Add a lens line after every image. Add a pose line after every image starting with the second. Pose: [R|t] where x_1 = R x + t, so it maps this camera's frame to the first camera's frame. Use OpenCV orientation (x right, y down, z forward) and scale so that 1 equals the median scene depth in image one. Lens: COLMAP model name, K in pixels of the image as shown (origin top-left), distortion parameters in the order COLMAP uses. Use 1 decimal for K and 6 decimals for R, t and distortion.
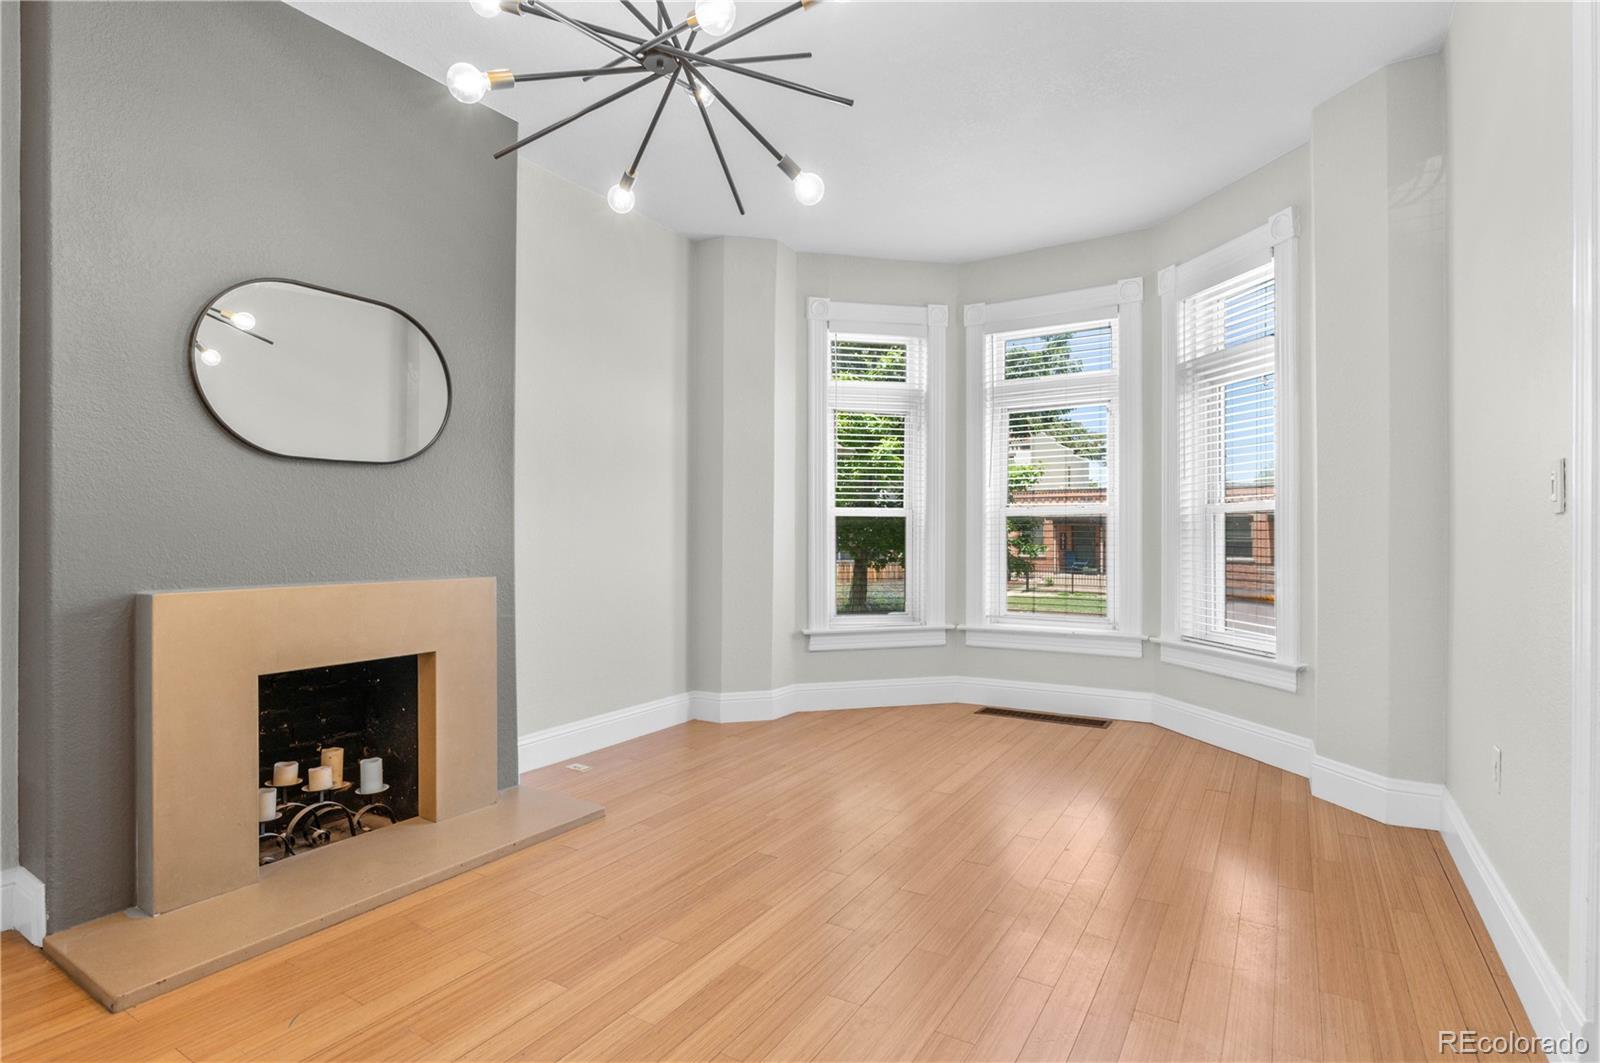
lens RADIAL K [[791.7, 0, 803.0], [0, 791.7, 526.9], [0, 0, 1]] dist [-0.002110, 0.000062]
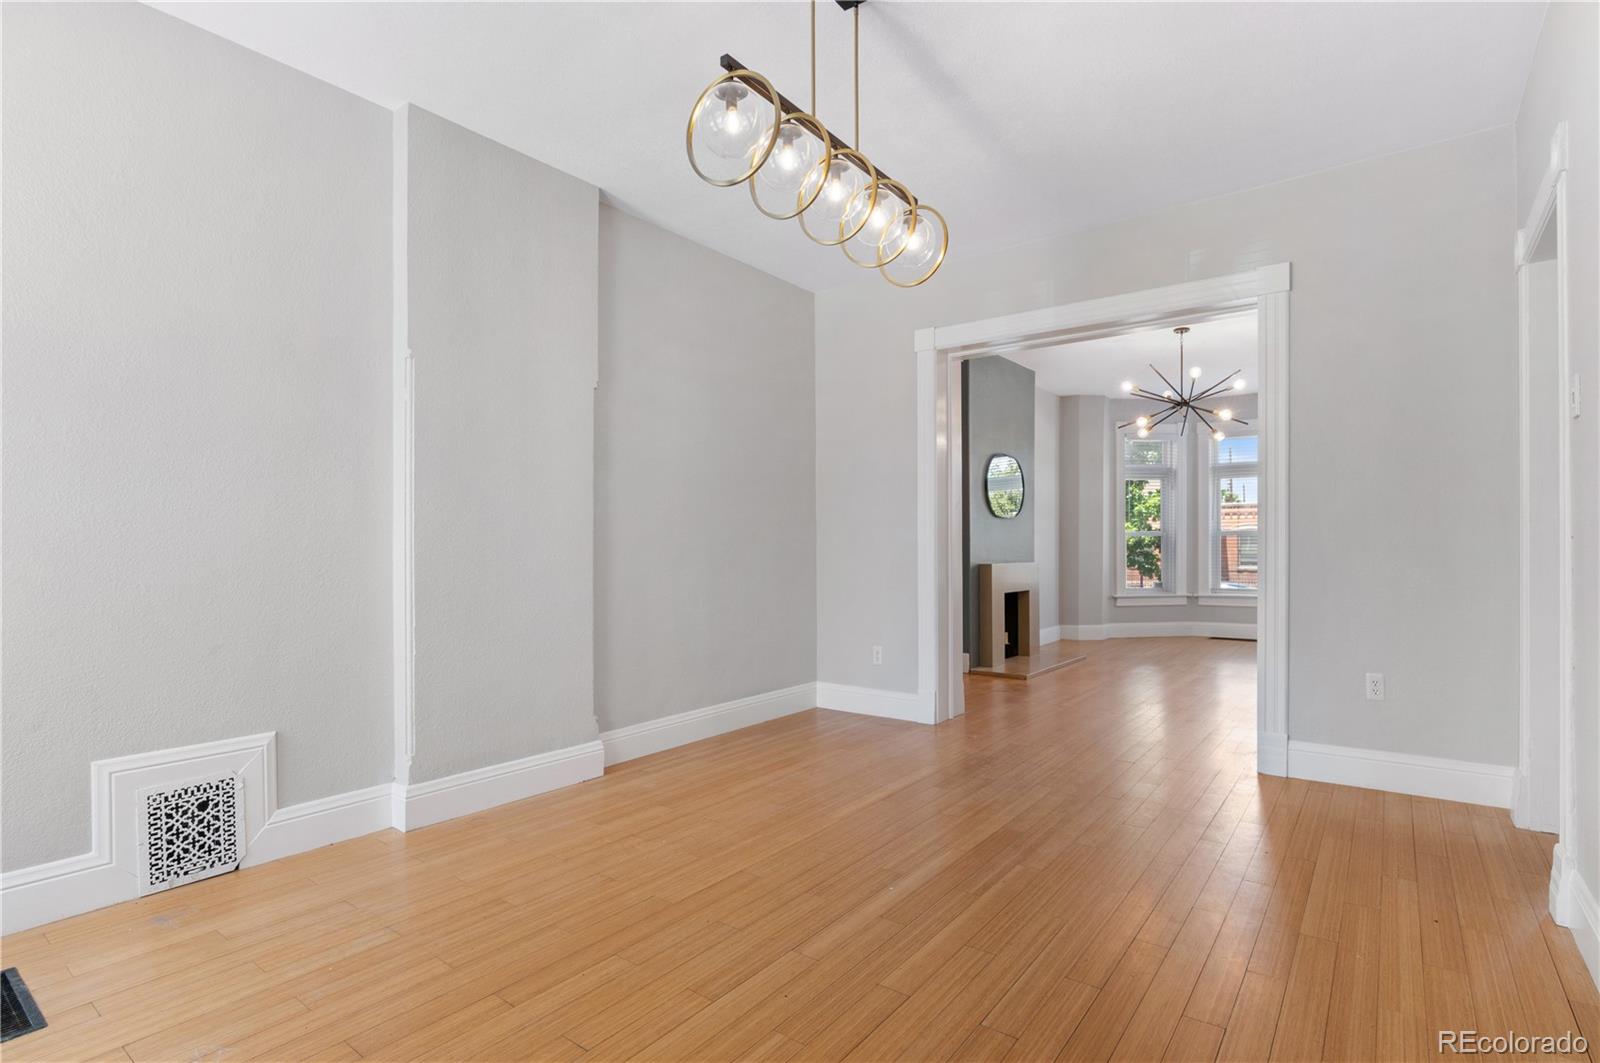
lens RADIAL K [[785.9, 0, 798.7], [0, 785.9, 542.8], [0, 0, 1]] dist [-0.002540, -0.000268]
pose [[0.995377, 0.000056, -0.096040, -0.648574], [0.000375, 0.999990, 0.004468, -0.006695], [0.096040, -0.004484, 0.995367, -1.091632]]
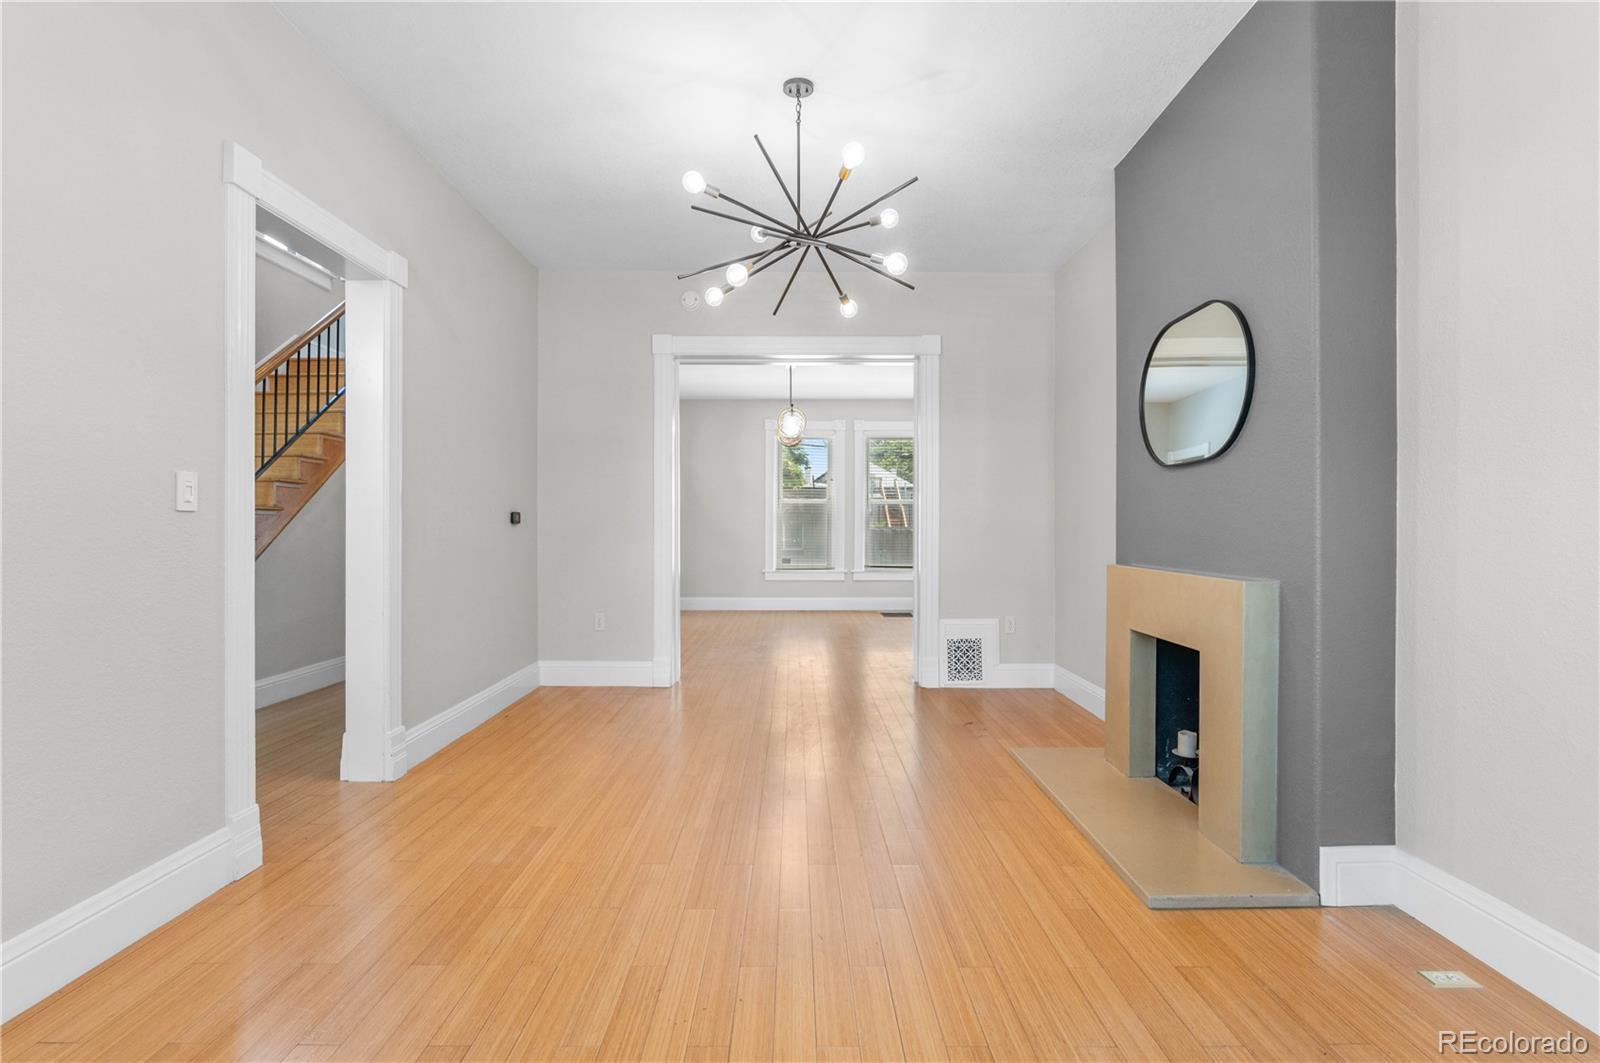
lens RADIAL K [[785.9, 0, 798.7], [0, 785.9, 542.8], [0, 0, 1]] dist [-0.002540, -0.000268]
pose [[-0.847770, 0.009969, -0.530270, 0.294291], [0.004254, 0.999919, 0.011998, 0.009922], [0.530346, 0.007916, -0.847744, 1.031012]]
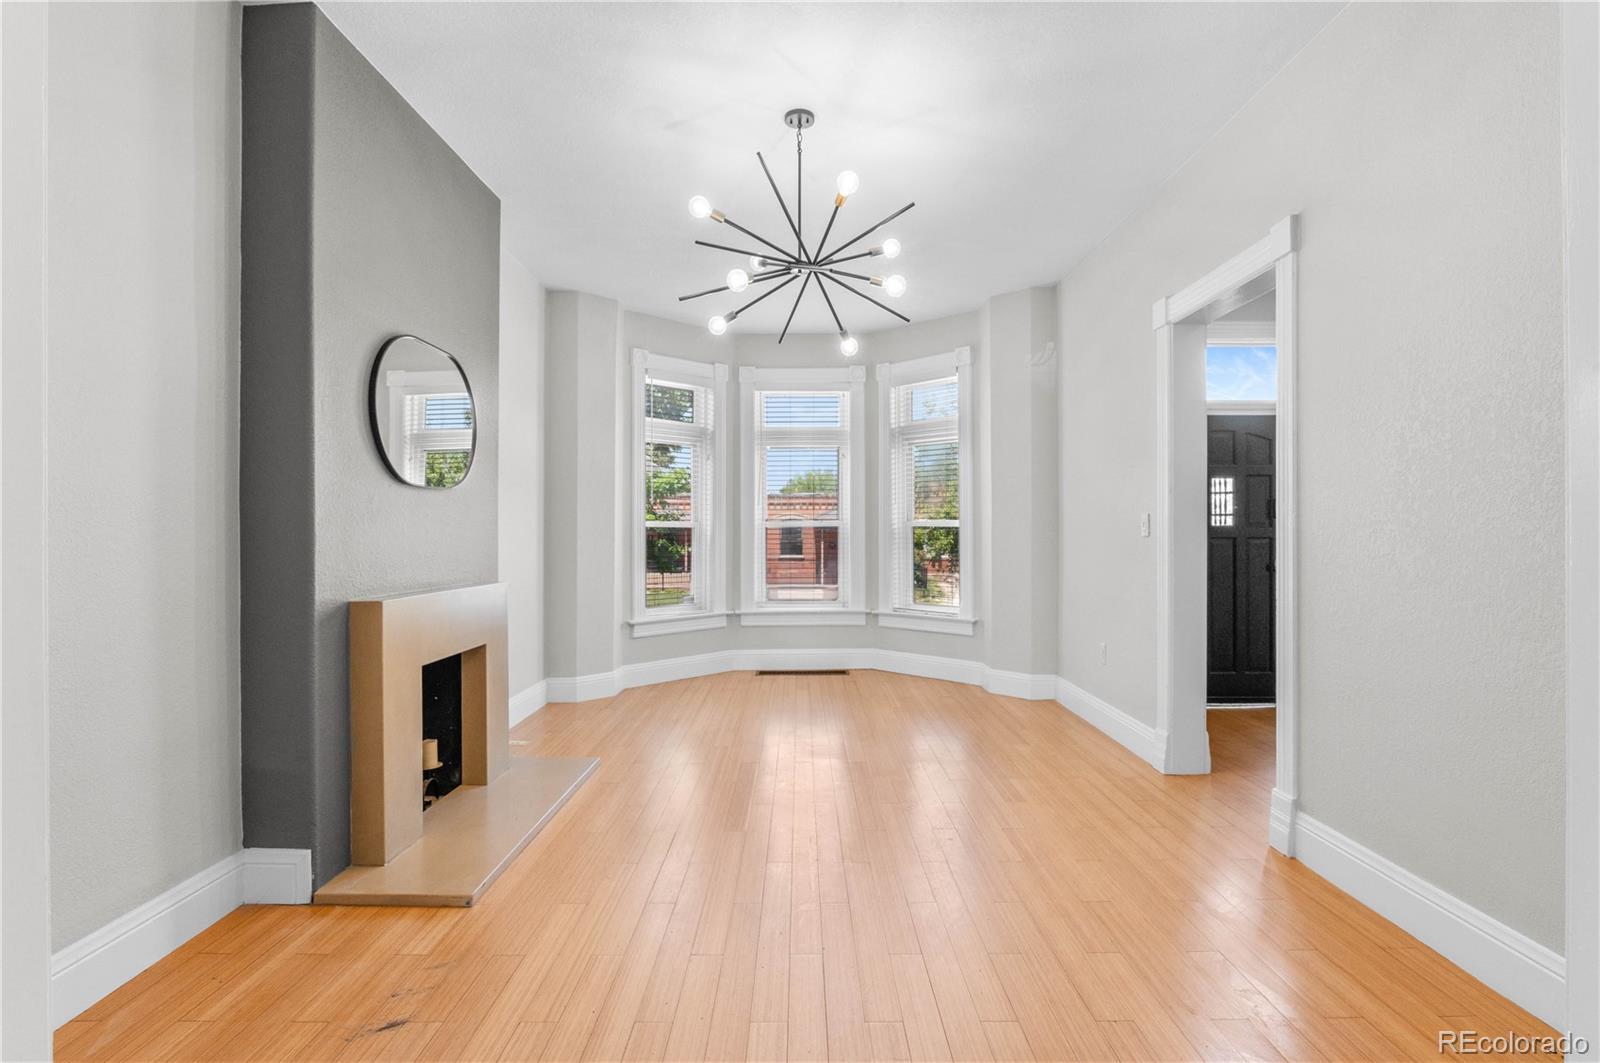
lens RADIAL K [[780.3, 0, 798.6], [0, 780.3, 527.2], [0, 0, 1]] dist [0.000373, -0.000242]
pose [[0.851782, 0.004029, 0.523880, -0.457822], [-0.003333, 0.999992, -0.002271, -0.013487], [-0.523885, 0.000188, 0.851789, -0.179371]]
